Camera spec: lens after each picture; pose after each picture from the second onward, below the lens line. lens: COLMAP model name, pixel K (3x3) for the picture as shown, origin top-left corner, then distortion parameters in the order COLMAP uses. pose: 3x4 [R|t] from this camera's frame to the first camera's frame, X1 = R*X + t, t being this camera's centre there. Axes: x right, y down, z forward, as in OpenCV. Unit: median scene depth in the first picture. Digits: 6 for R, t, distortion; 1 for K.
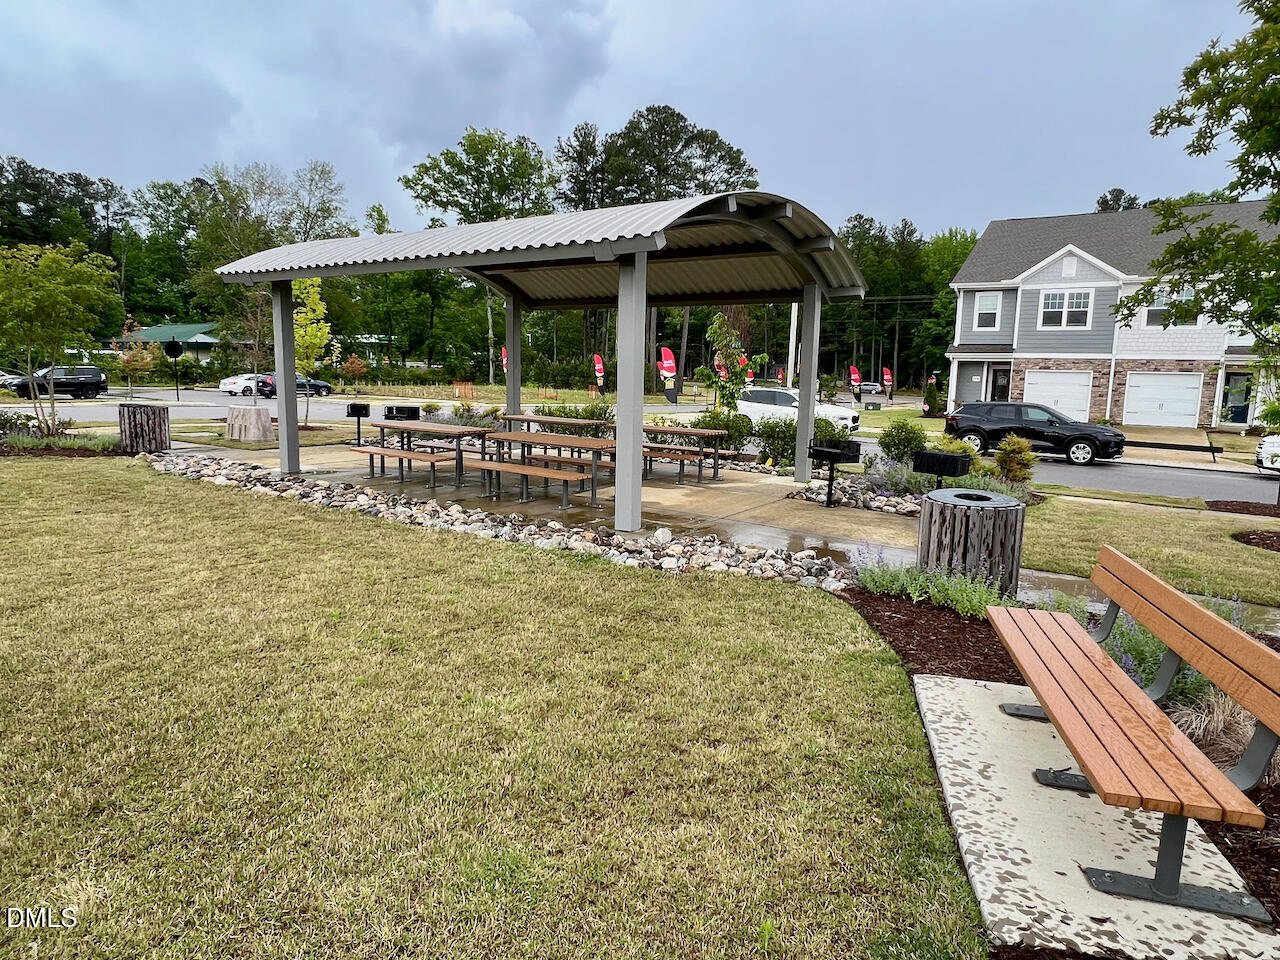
lens RADIAL K [[758.0, 0, 640.0], [0, 758.0, 480.0], [0, 0, 1]] dist [-0.004436, -0.003325]
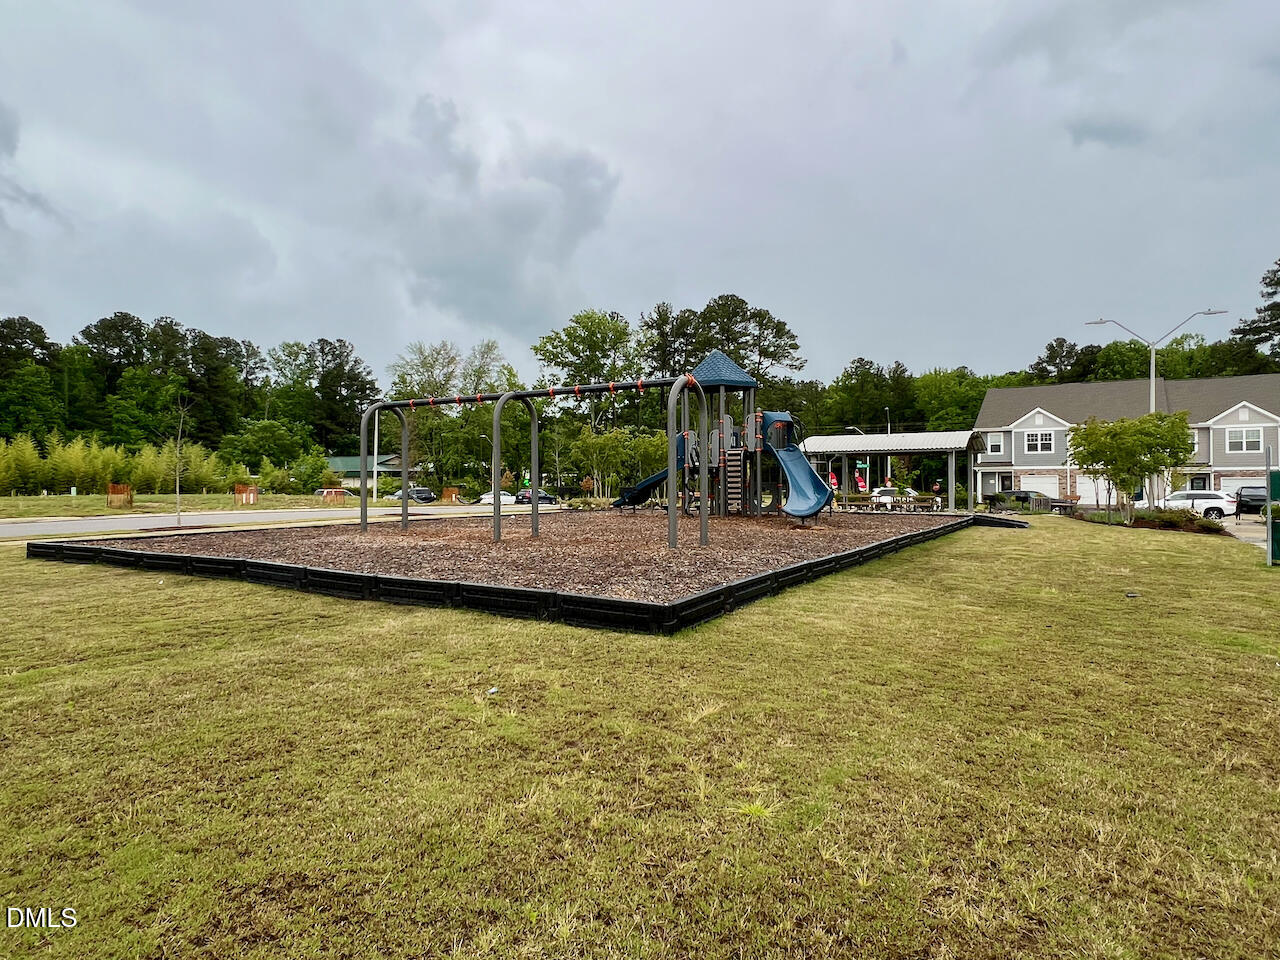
lens RADIAL K [[758.0, 0, 640.0], [0, 758.0, 480.0], [0, 0, 1]] dist [-0.004436, -0.003325]
pose [[0.999201, -0.024590, 0.031499, -0.170958], [0.029116, 0.987886, -0.152423, 0.042461], [-0.027369, 0.153218, 0.987813, -0.283826]]
